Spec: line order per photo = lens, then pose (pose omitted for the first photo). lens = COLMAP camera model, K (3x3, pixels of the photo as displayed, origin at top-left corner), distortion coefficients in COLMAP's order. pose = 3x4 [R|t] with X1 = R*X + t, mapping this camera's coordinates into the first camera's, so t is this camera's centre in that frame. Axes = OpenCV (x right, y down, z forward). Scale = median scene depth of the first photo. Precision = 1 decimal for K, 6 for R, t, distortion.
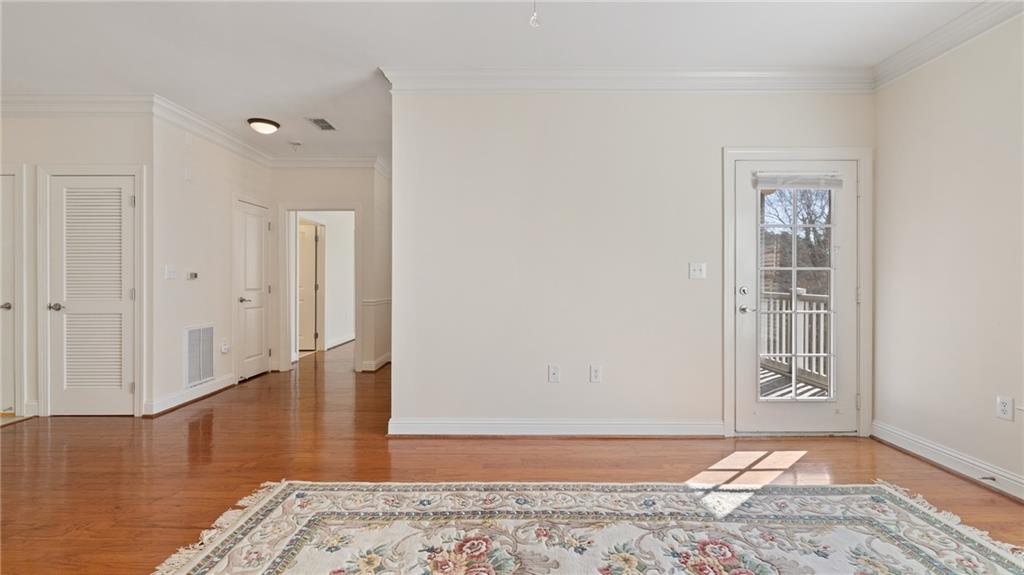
lens RADIAL K [[436.1, 0, 512.1], [0, 436.1, 281.2], [0, 0, 1]] dist [-0.000519, 0.000151]
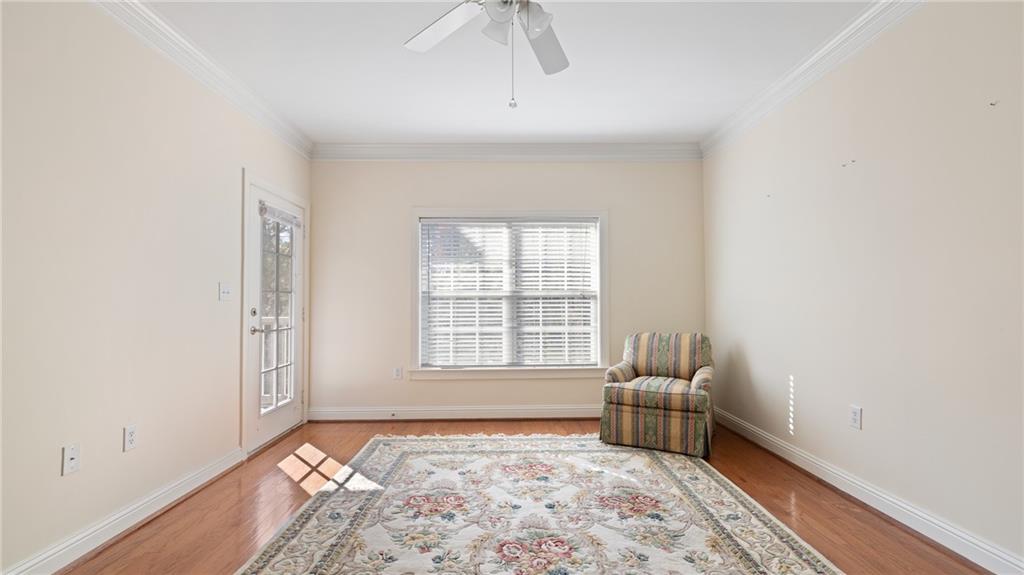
lens RADIAL K [[436.1, 0, 510.9], [0, 436.1, 289.2], [0, 0, 1]] dist [-0.000519, 0.000151]
pose [[-0.010700, 0.031300, 0.999453, -0.737351], [0.003794, 0.999504, -0.031261, 0.003075], [-0.999936, 0.003457, -0.010813, 0.586367]]
